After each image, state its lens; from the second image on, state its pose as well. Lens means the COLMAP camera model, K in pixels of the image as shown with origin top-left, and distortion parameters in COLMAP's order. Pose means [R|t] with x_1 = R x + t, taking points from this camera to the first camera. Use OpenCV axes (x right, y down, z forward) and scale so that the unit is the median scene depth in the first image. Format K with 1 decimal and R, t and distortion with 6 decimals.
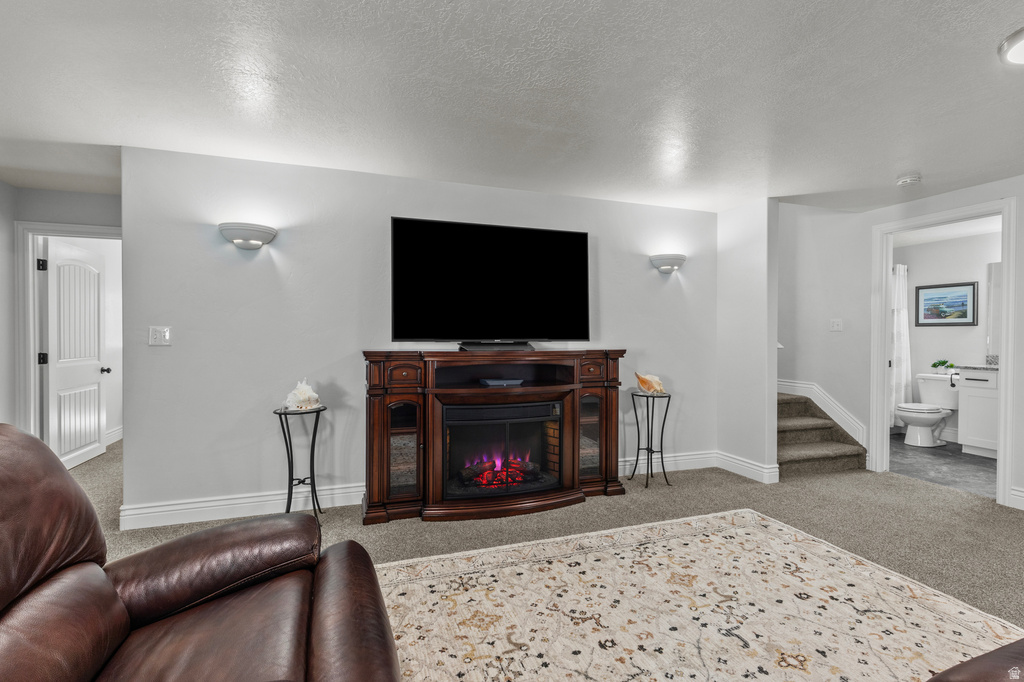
lens RADIAL K [[462.6, 0, 510.5], [0, 462.6, 342.4], [0, 0, 1]] dist [-0.003432, 0.000752]
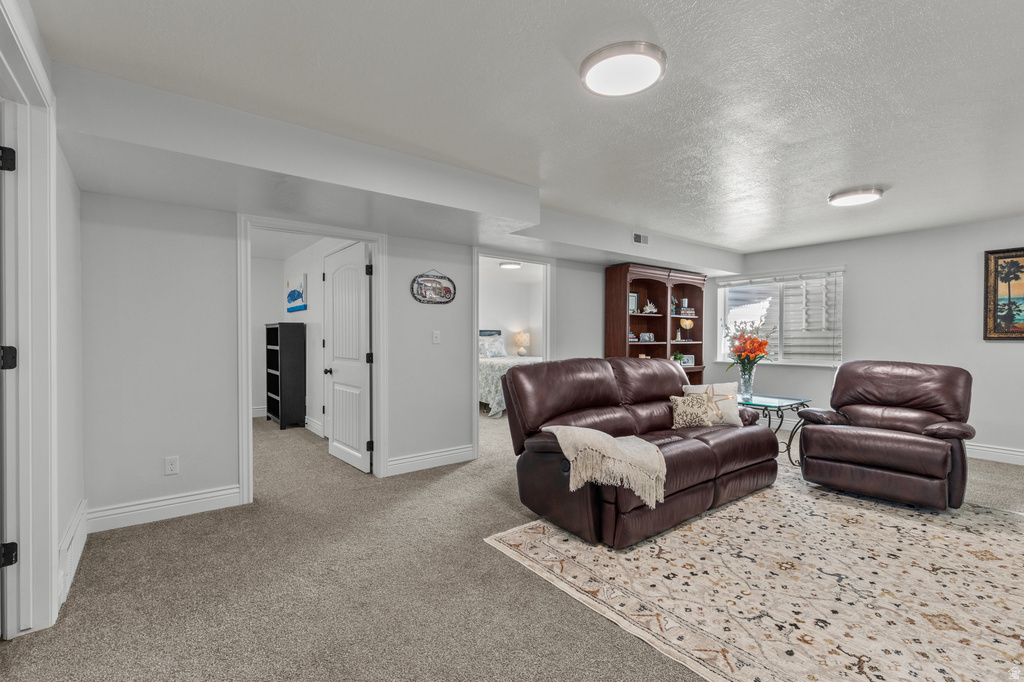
lens RADIAL K [[462.6, 0, 511.5], [0, 462.6, 341.1], [0, 0, 1]] dist [-0.003432, 0.000752]
pose [[-0.944066, -0.001694, -0.329753, 1.072042], [-0.009575, 0.999706, 0.022278, -0.014374], [0.329618, 0.024189, -0.943804, 1.166563]]
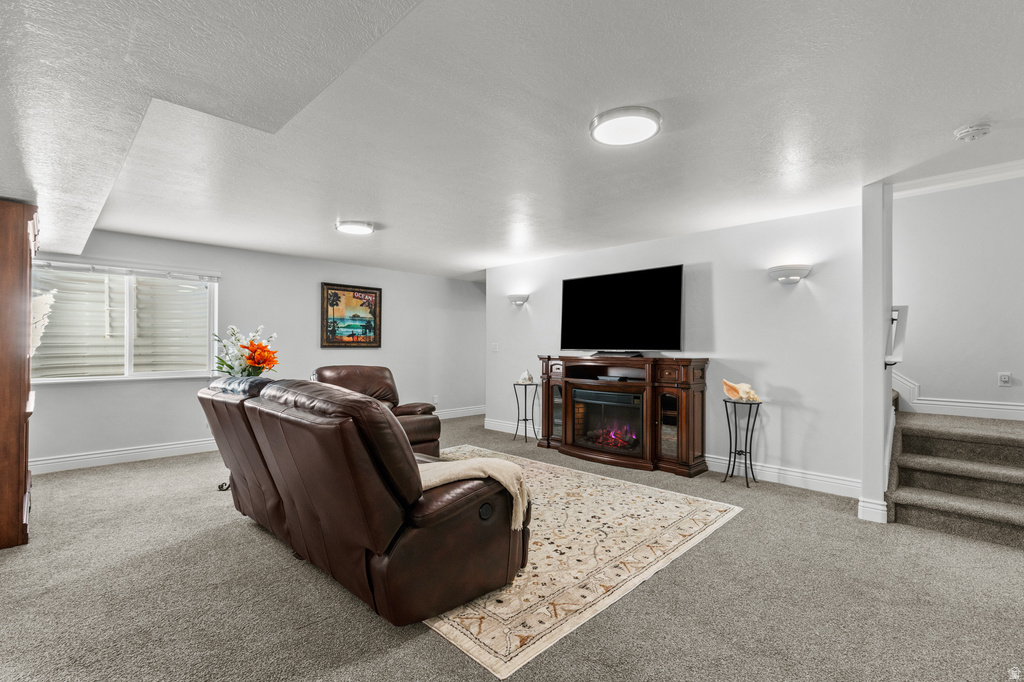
lens RADIAL K [[462.6, 0, 511.9], [0, 462.6, 344.3], [0, 0, 1]] dist [-0.003432, 0.000752]
pose [[0.450819, -0.006787, -0.892590, 1.327614], [-0.014352, 0.999787, -0.014851, 0.004623], [0.892500, 0.019506, 0.450625, 0.039407]]
